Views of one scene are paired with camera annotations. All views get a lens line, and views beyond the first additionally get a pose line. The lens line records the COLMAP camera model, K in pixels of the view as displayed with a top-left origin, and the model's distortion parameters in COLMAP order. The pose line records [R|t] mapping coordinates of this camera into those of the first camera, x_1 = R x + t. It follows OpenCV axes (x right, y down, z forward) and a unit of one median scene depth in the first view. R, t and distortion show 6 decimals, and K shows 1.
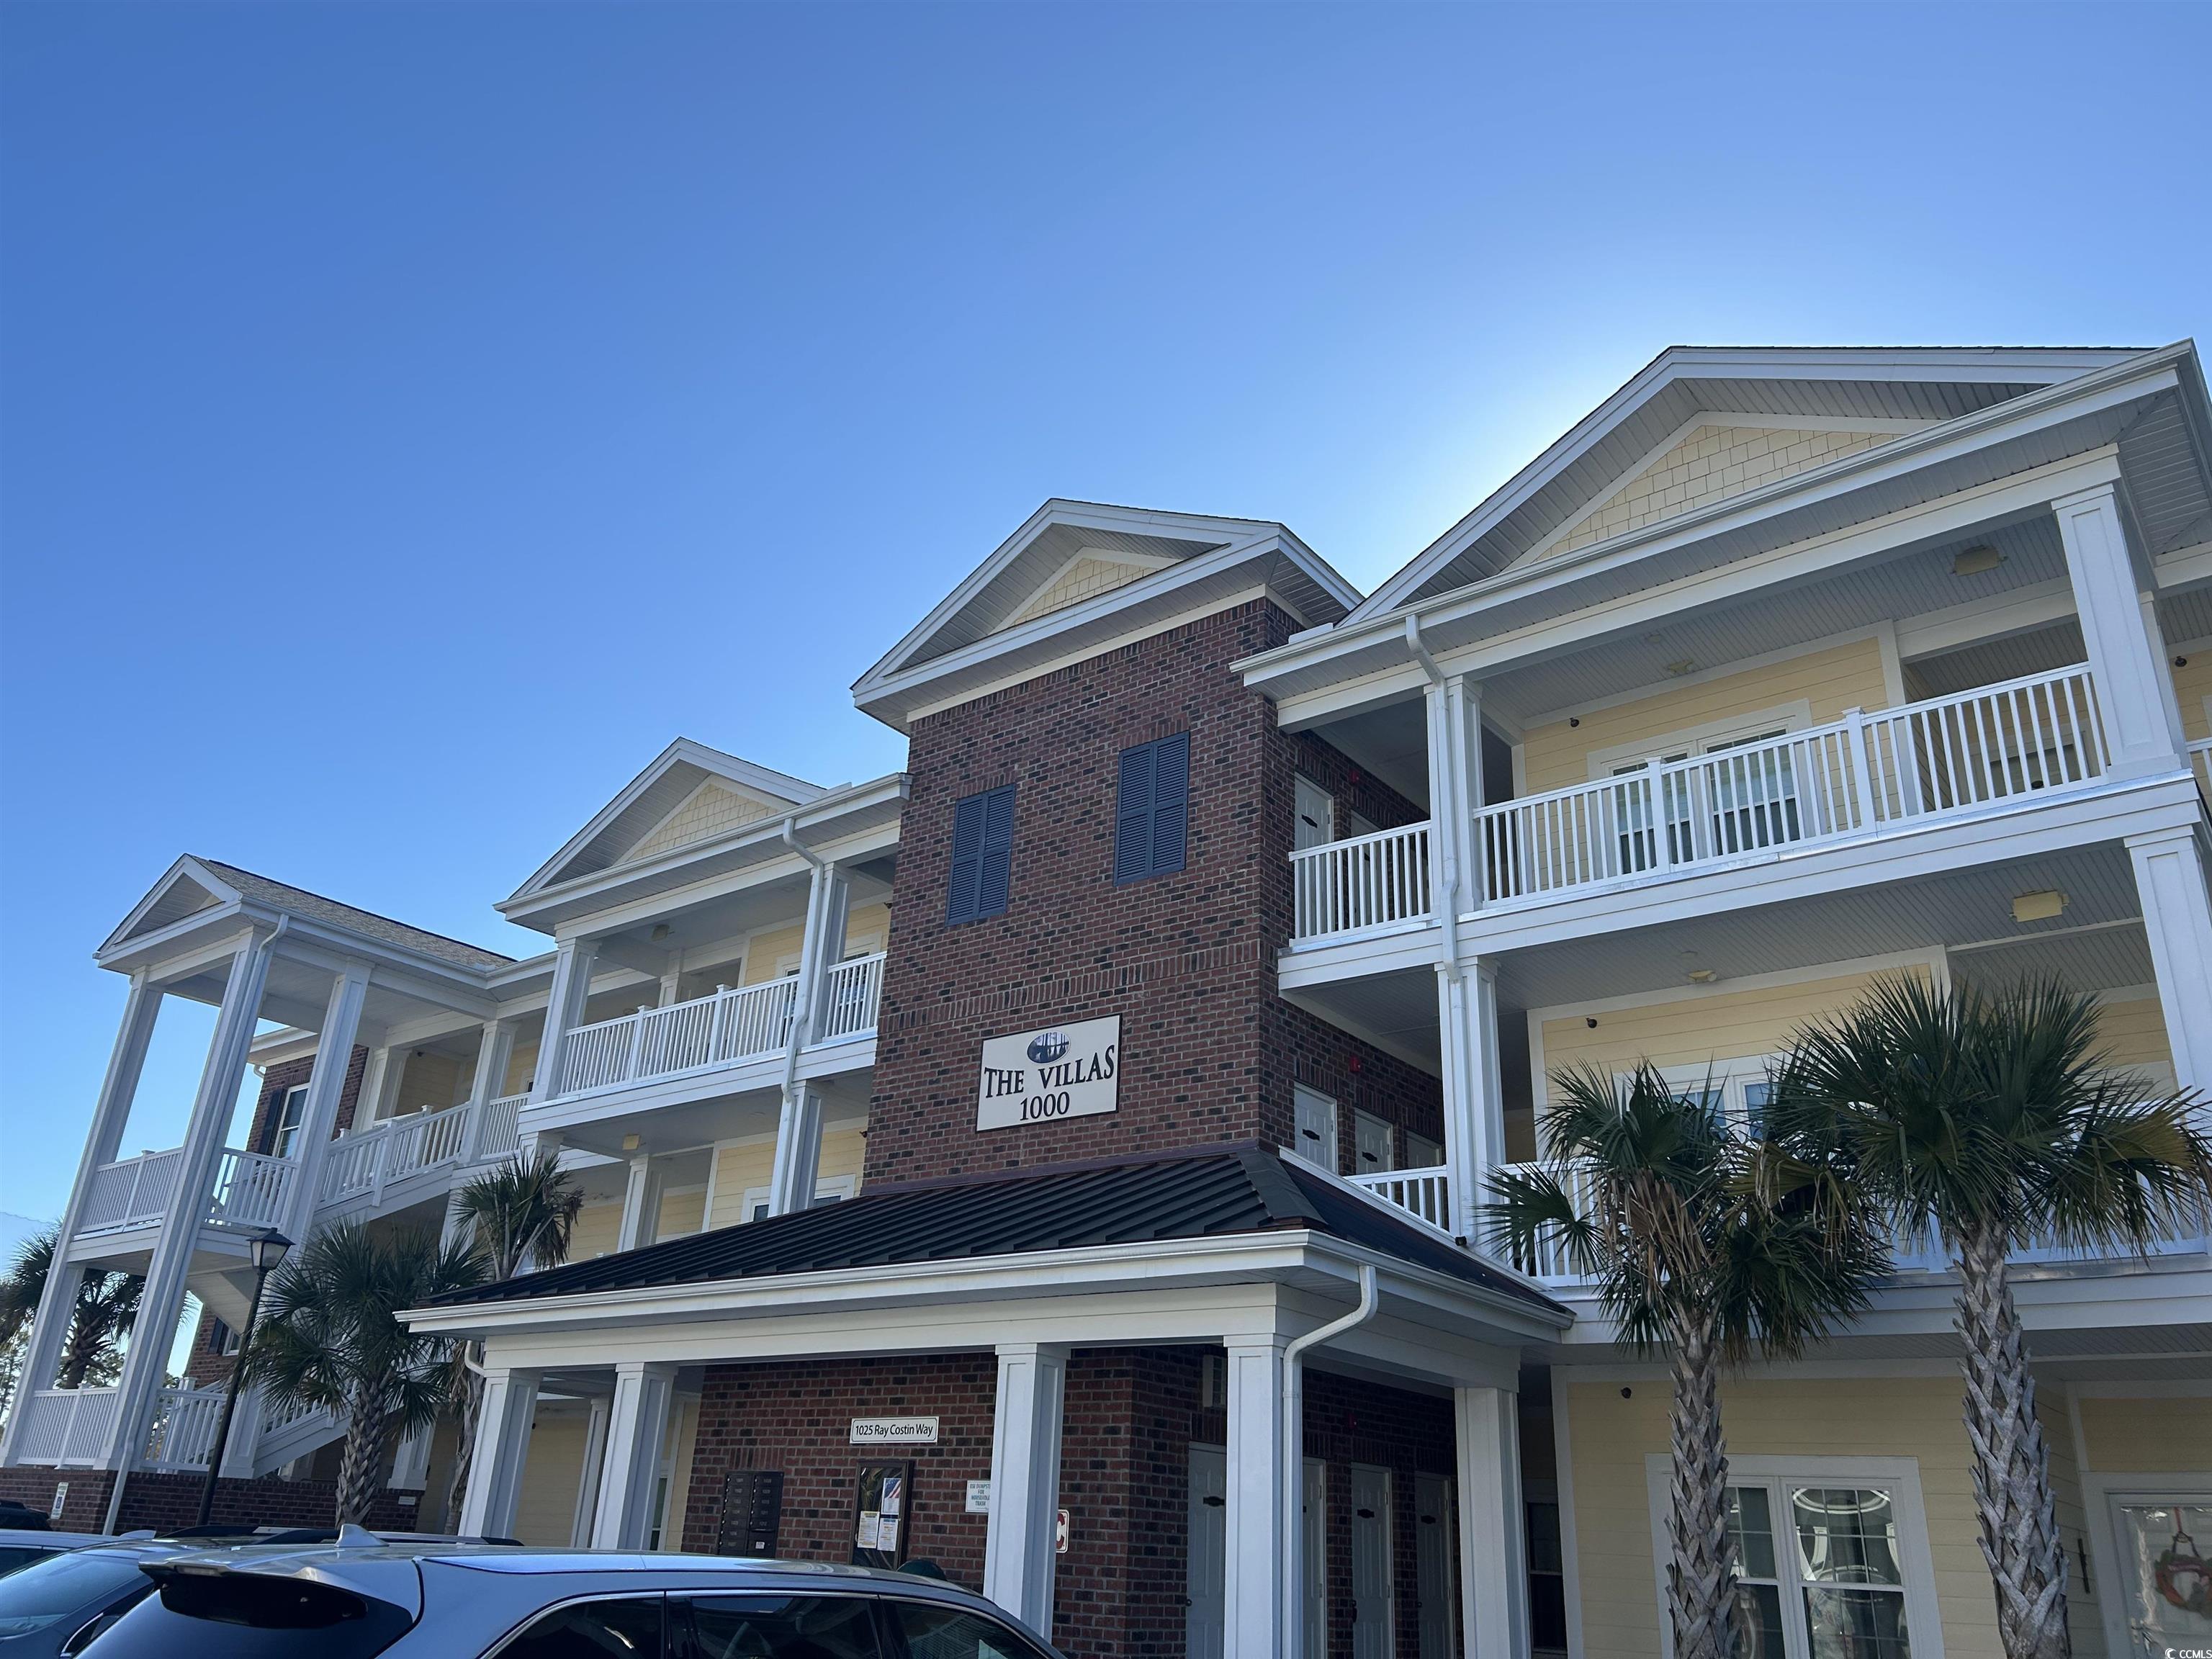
lens RADIAL K [[1665.8, 0, 1118.3], [0, 1665.8, 851.1], [0, 0, 1]] dist [0.089238, -0.109683]
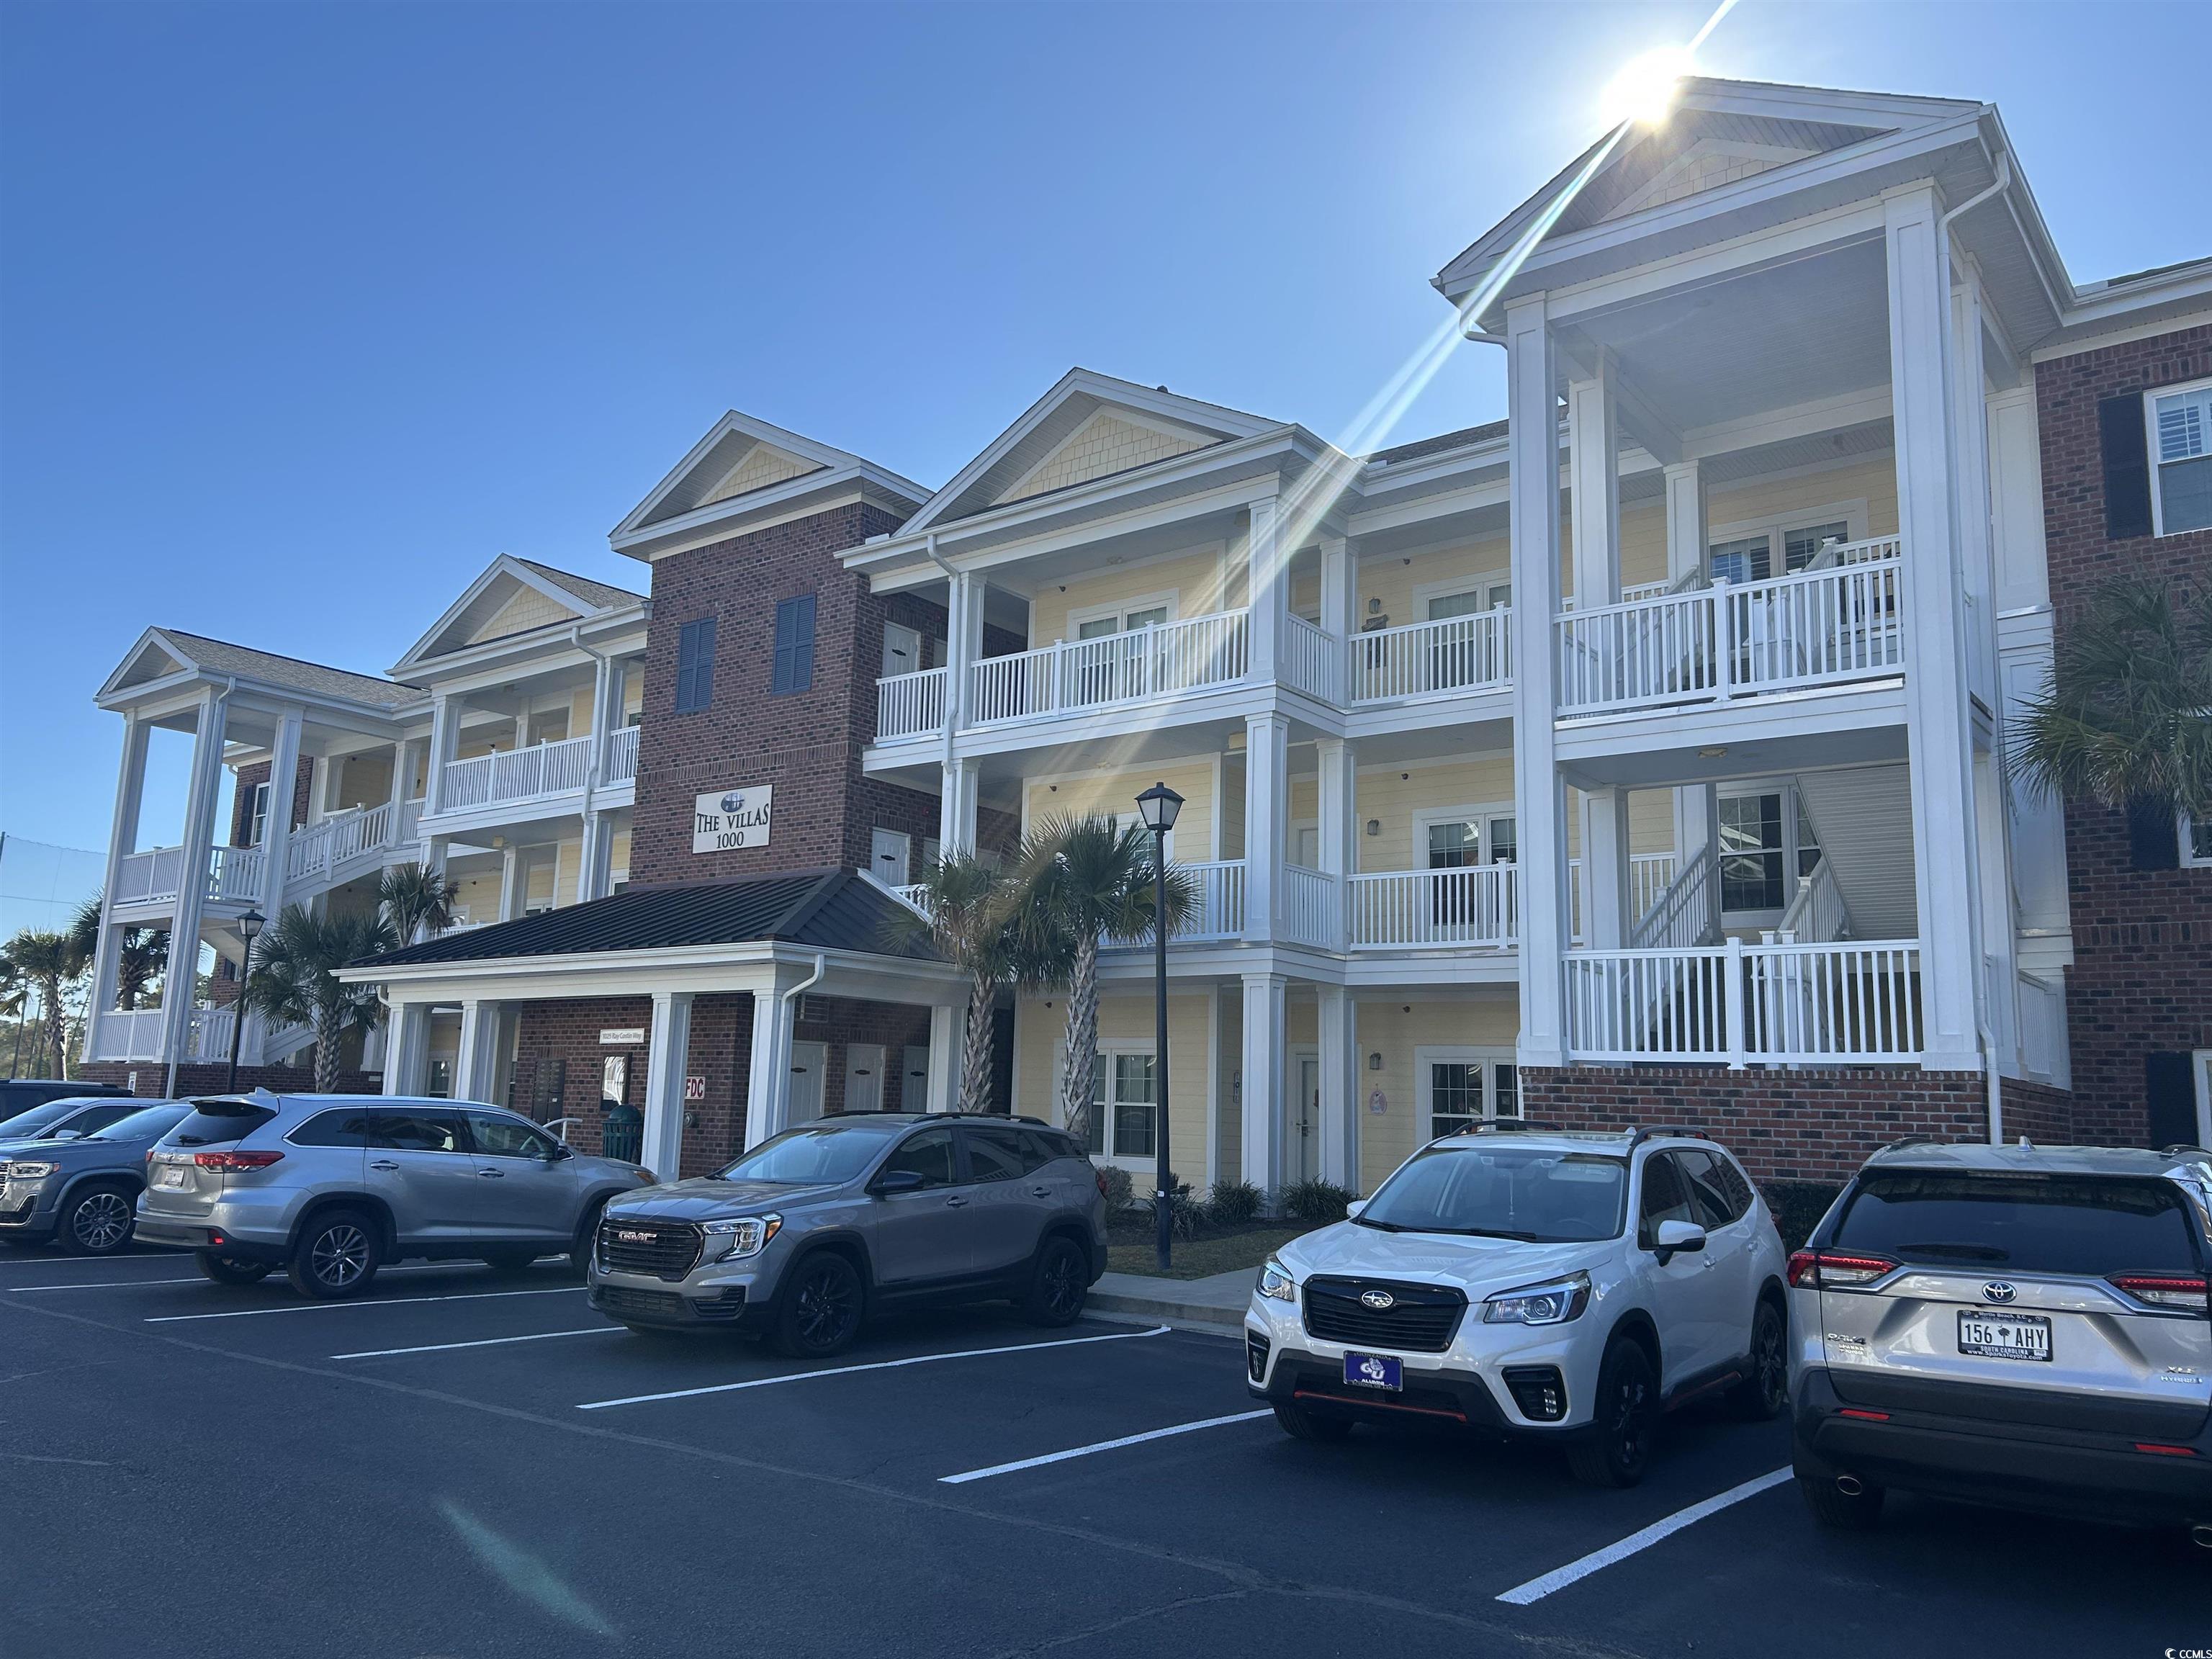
lens RADIAL K [[1665.8, 0, 1118.3], [0, 1665.8, 851.1], [0, 0, 1]] dist [0.089238, -0.109683]
pose [[0.999848, -0.016373, 0.005982, 0.289354], [0.014494, 0.971509, 0.236560, -0.190266], [-0.009685, -0.236437, 0.971599, -0.501579]]
